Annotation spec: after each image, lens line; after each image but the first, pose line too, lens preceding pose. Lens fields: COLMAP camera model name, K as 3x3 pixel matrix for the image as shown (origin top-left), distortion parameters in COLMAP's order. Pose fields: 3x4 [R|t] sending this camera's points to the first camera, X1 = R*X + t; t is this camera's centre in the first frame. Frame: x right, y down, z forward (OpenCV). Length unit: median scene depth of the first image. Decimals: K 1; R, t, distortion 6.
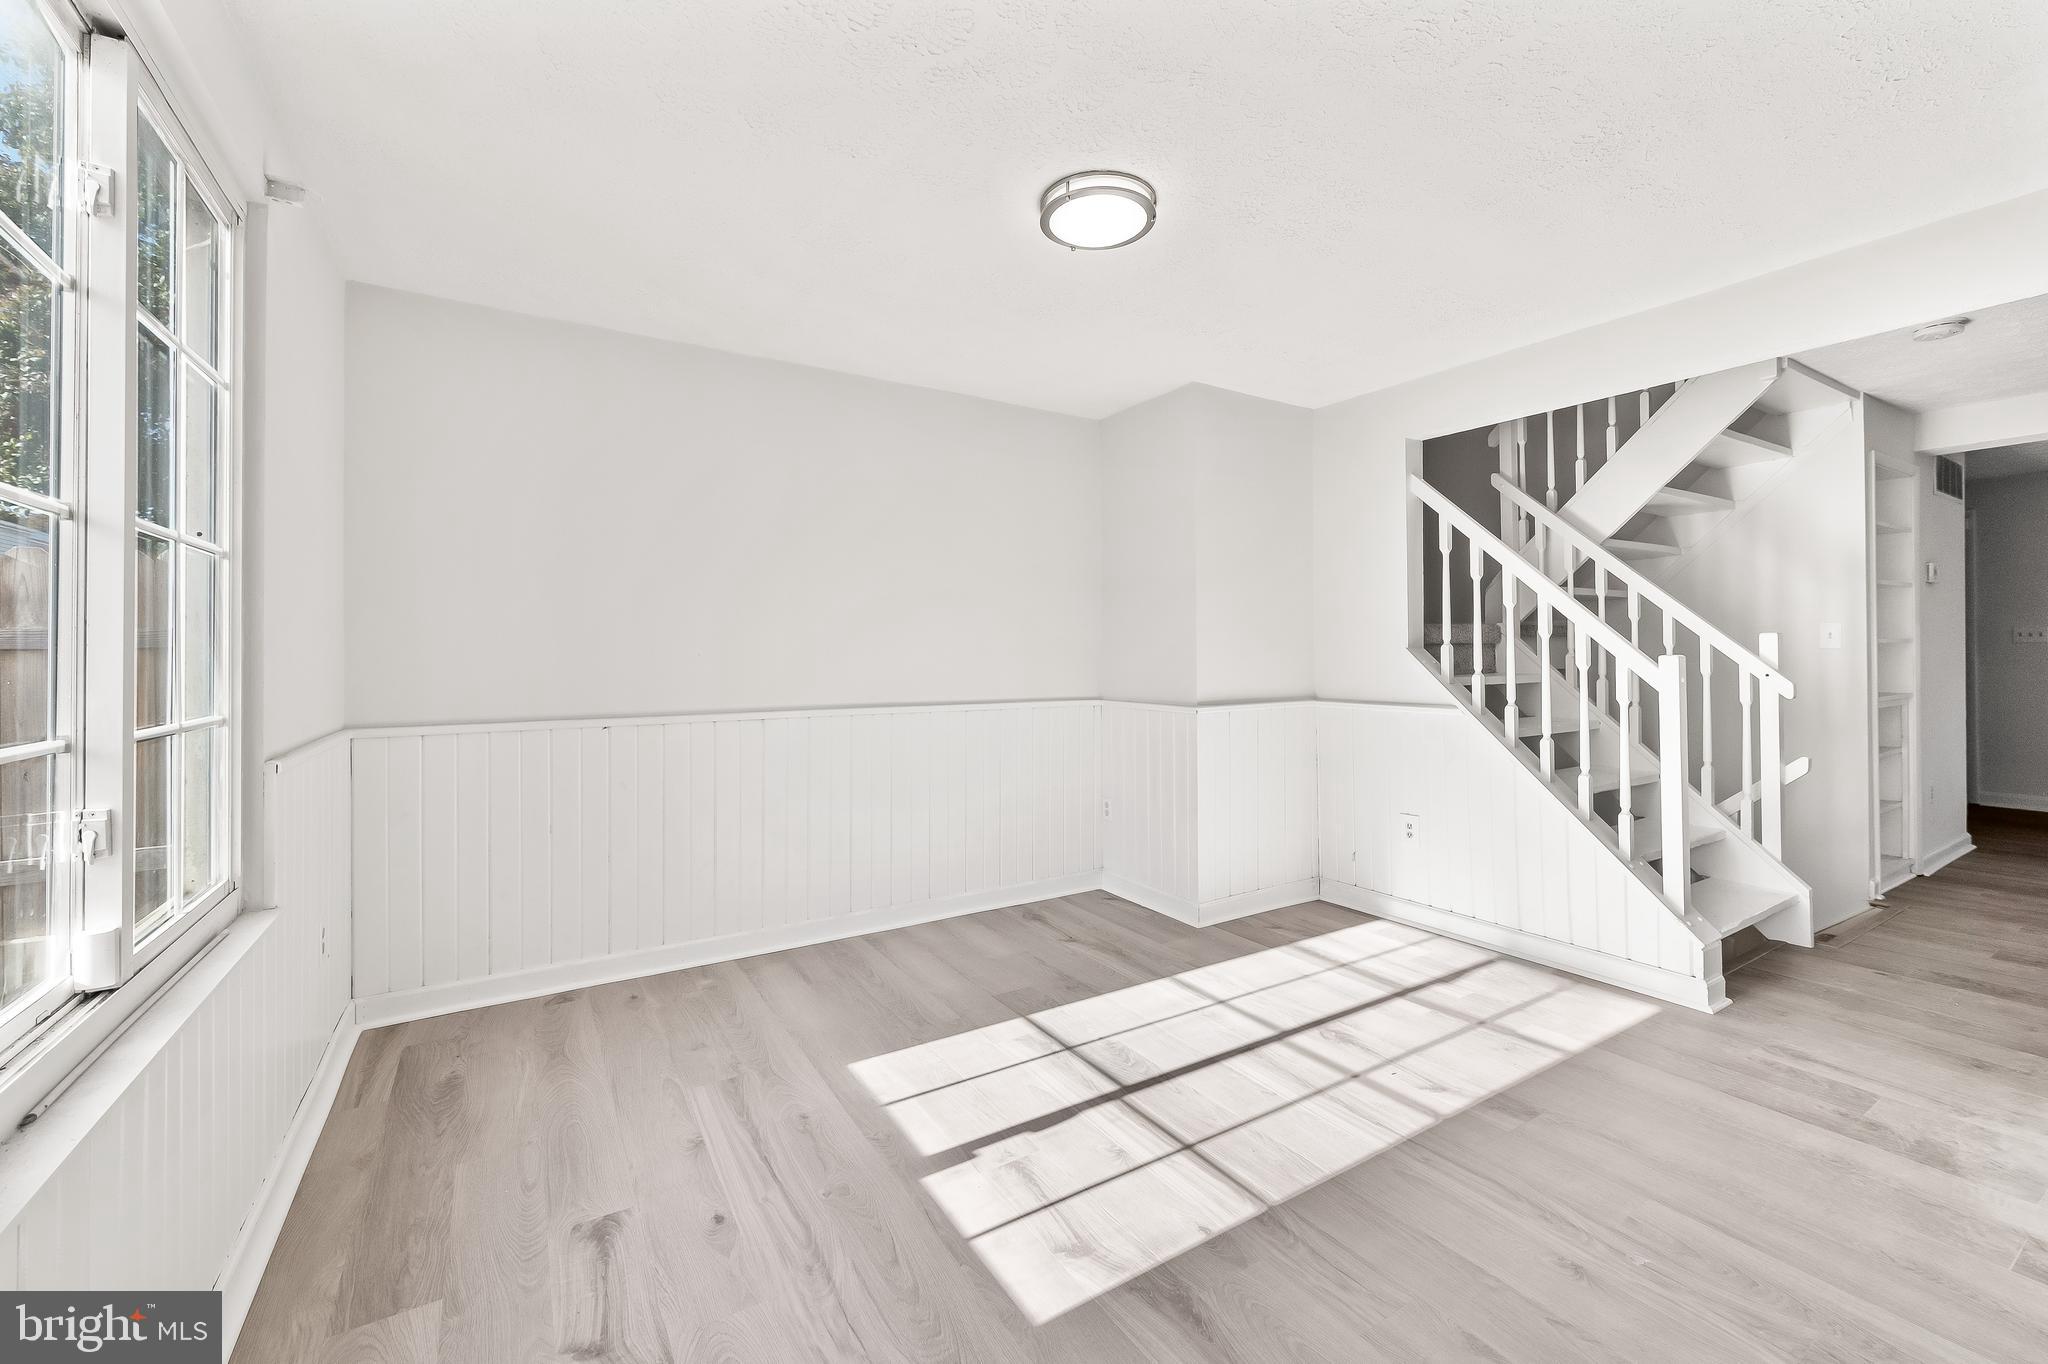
lens RADIAL K [[814.5, 0, 1028.3], [0, 814.5, 650.3], [0, 0, 1]] dist [0.002870, -0.001173]
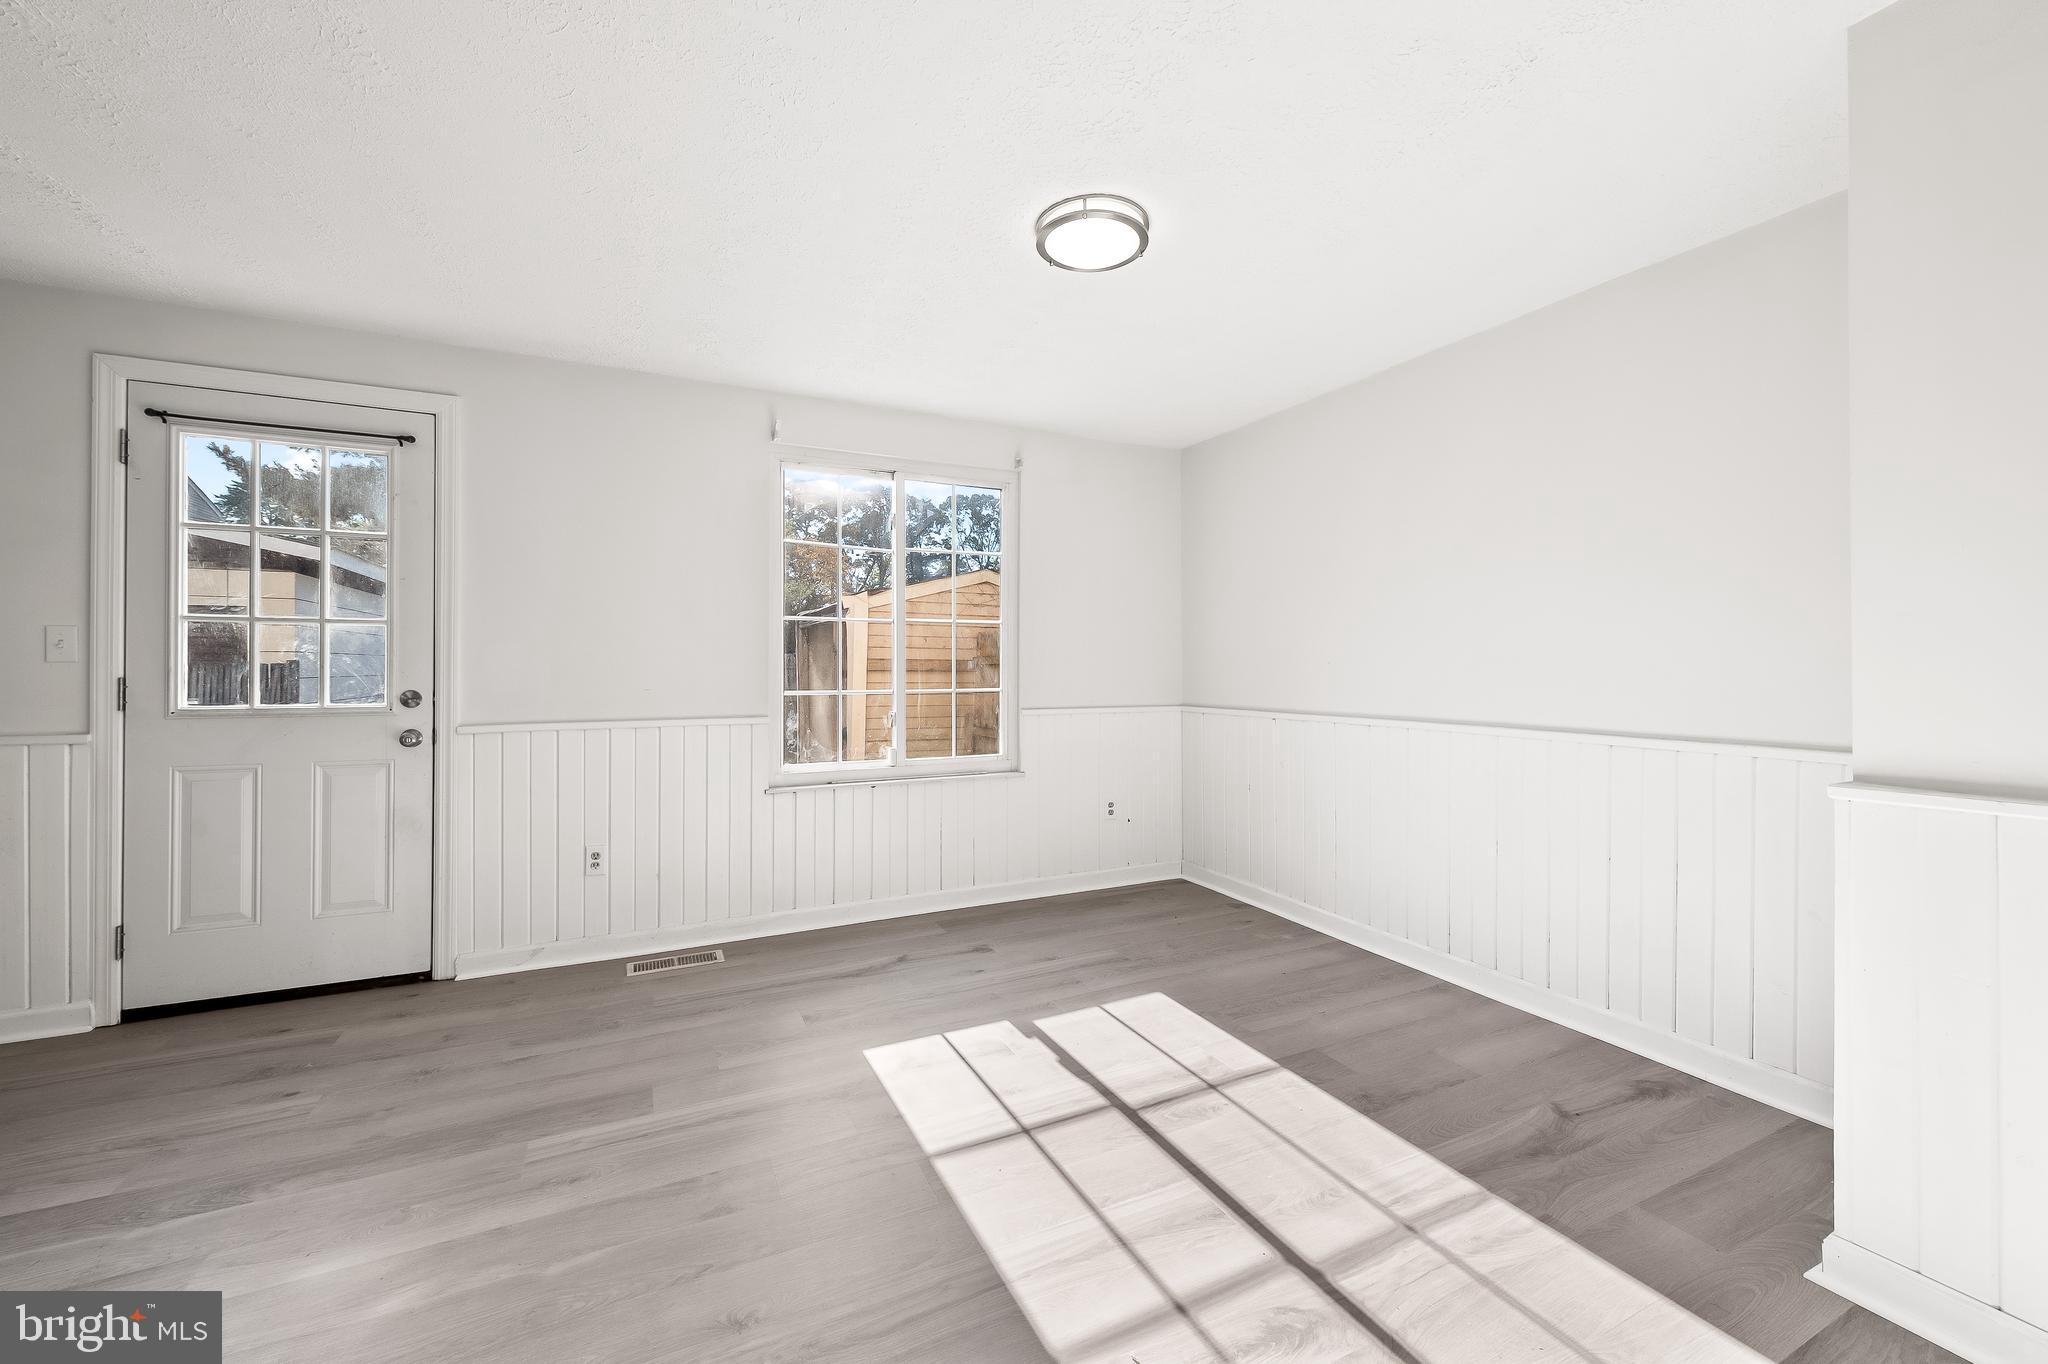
lens RADIAL K [[814.5, 0, 1019.4], [0, 814.5, 668.5], [0, 0, 1]] dist [0.002870, -0.001173]
pose [[-0.112023, 0.009388, -0.993661, 0.837497], [0.011629, 0.999899, 0.008136, 0.003981], [0.993638, -0.010644, -0.112121, 0.768145]]
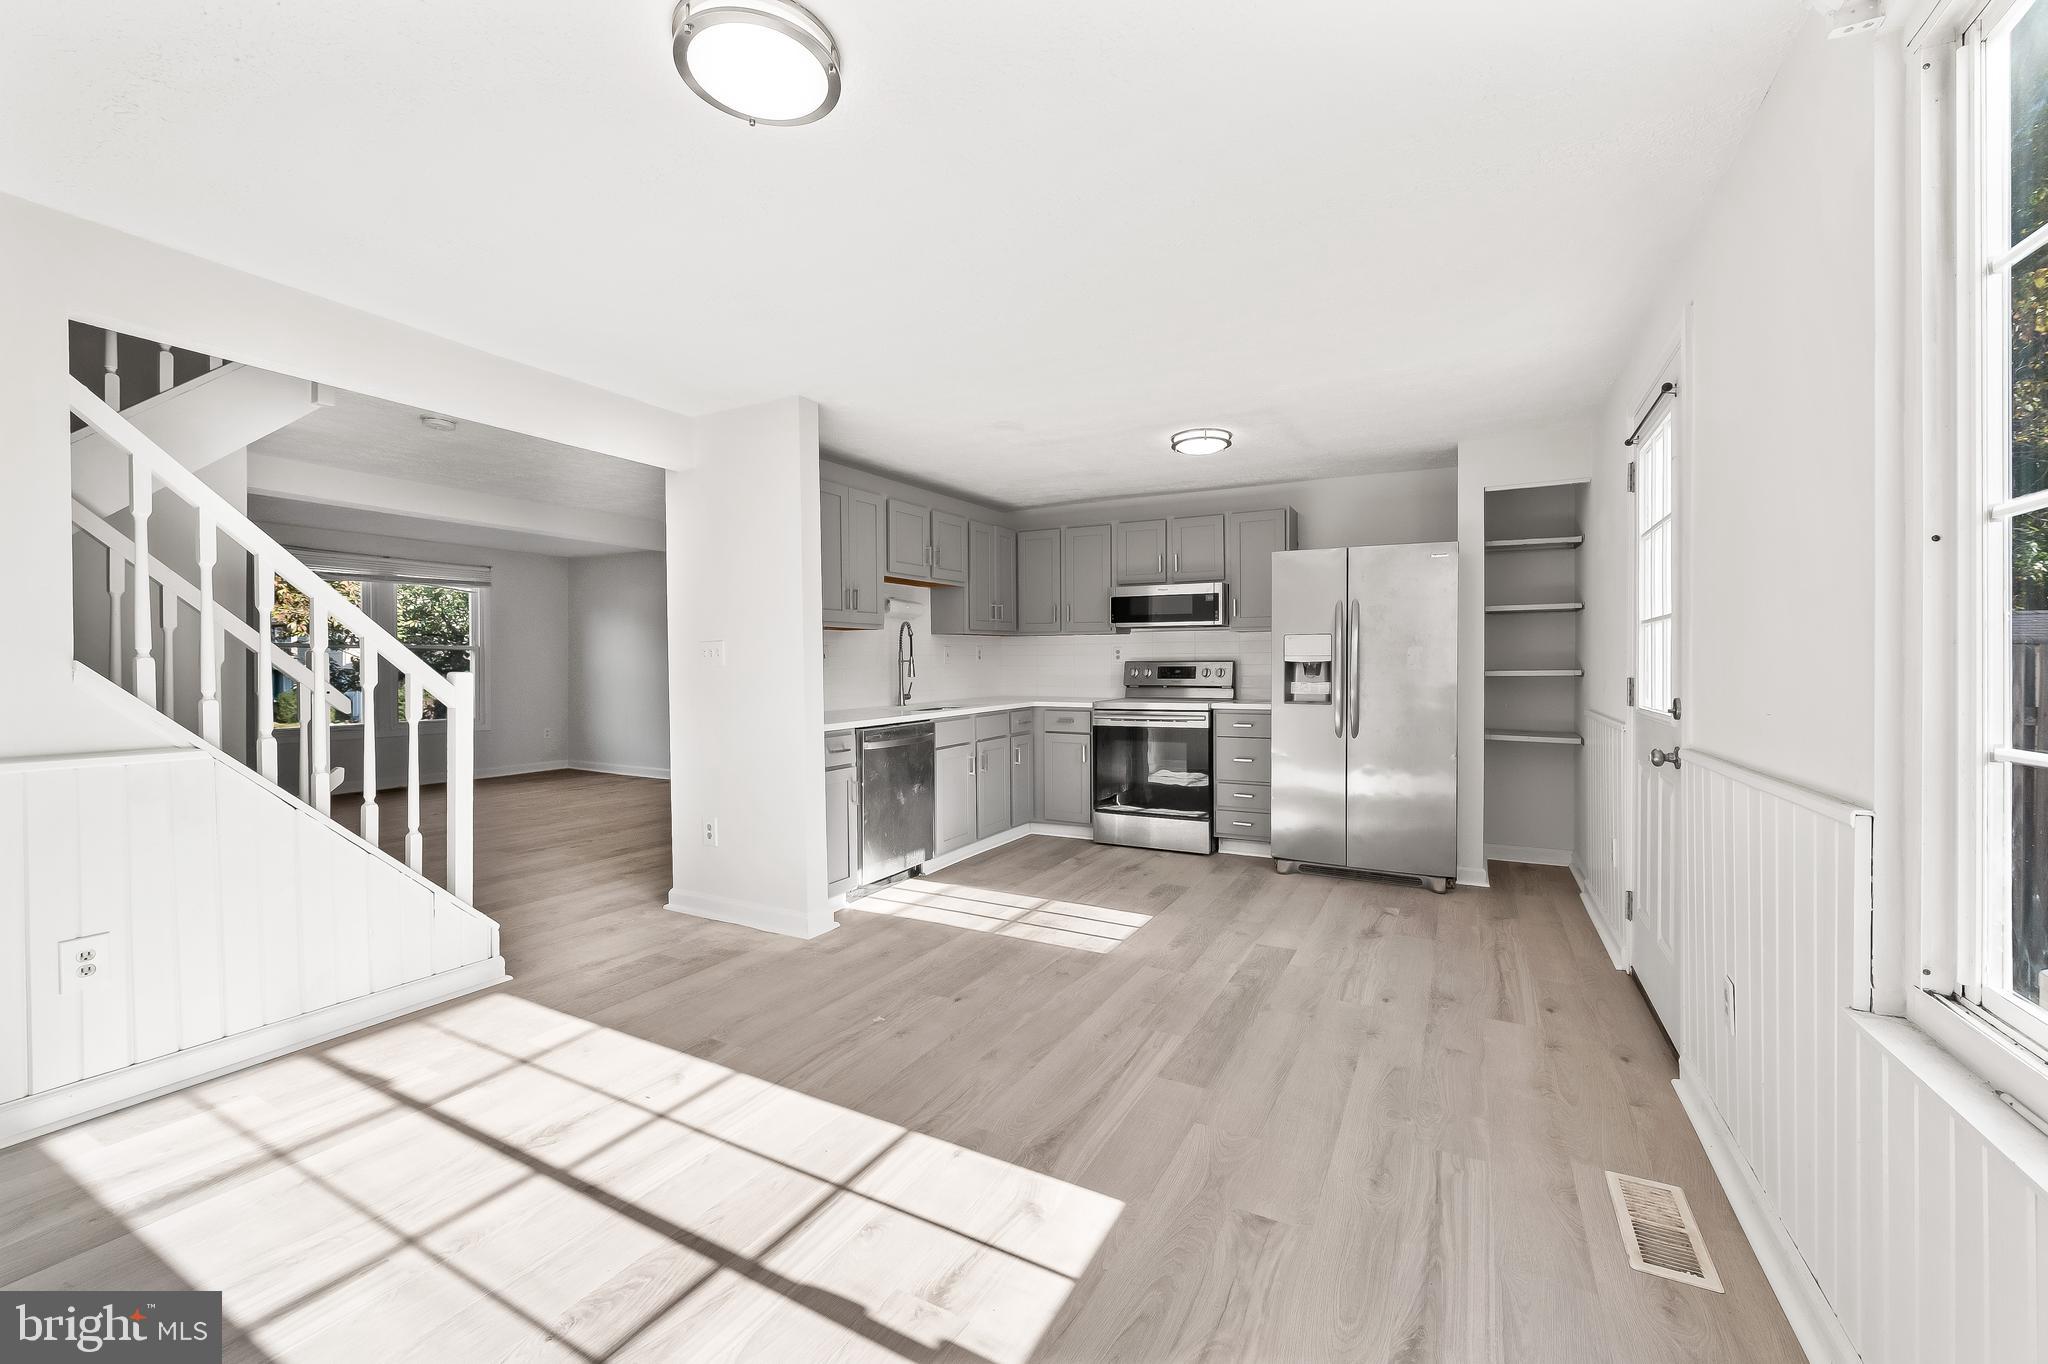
lens RADIAL K [[814.5, 0, 1029.0], [0, 814.5, 666.4], [0, 0, 1]] dist [0.002870, -0.001173]
pose [[-0.494228, 0.009792, 0.869277, -0.502424], [-0.001944, 0.999922, -0.012369, 0.010612], [-0.869330, -0.007803, -0.494170, 0.866362]]
